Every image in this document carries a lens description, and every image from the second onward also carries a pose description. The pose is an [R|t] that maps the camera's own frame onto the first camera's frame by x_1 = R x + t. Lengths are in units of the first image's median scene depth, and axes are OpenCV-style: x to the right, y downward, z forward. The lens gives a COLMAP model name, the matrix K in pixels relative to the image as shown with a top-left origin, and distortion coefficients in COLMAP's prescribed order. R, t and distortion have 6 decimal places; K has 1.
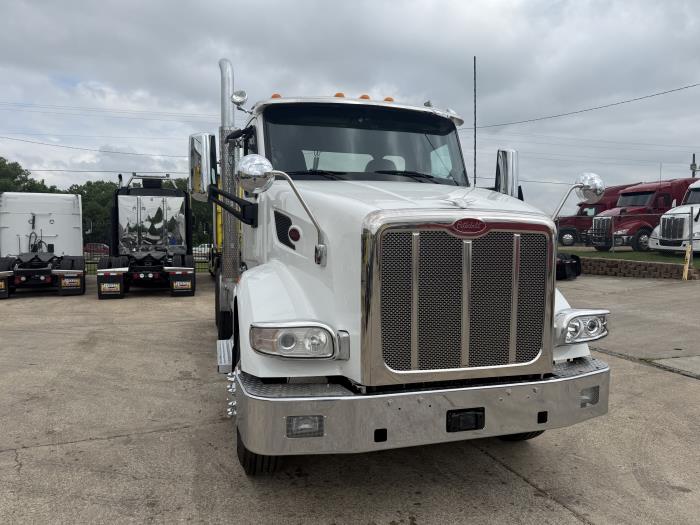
lens RADIAL K [[491.2, 0, 353.4], [0, 491.2, 264.8], [0, 0, 1]] dist [0.041818, -0.049639]
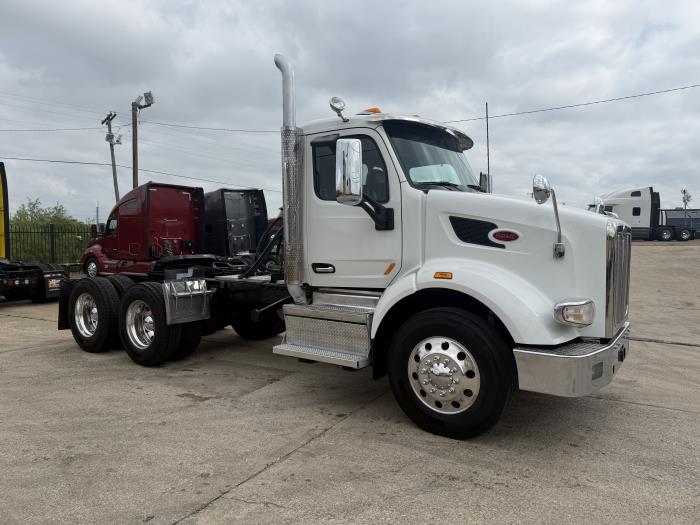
lens RADIAL K [[491.2, 0, 353.1], [0, 491.2, 255.9], [0, 0, 1]] dist [0.041818, -0.049639]
pose [[0.780490, -0.028999, 0.624495, -0.767117], [0.040414, 0.999175, -0.004112, -0.012441], [-0.623861, 0.028447, 0.781018, 0.156395]]
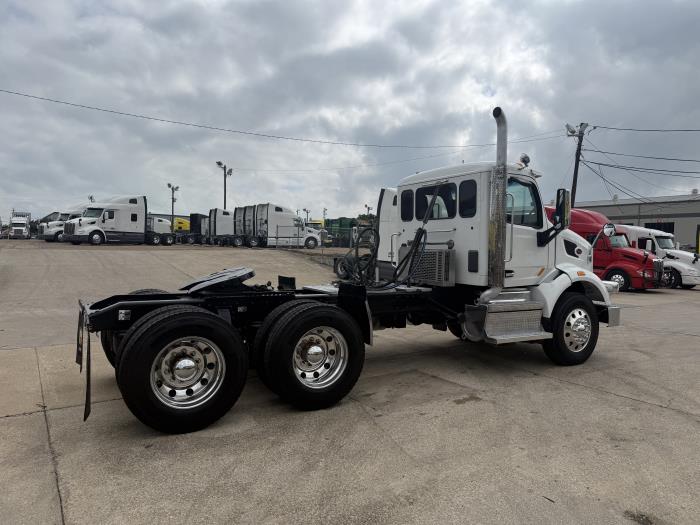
lens RADIAL K [[491.2, 0, 355.2], [0, 491.2, 260.2], [0, 0, 1]] dist [0.041818, -0.049639]
pose [[-0.241503, -0.037742, 0.969666, -1.375151], [0.031622, 0.998407, 0.046736, -0.104273], [-0.969885, 0.041950, -0.239925, 1.649564]]
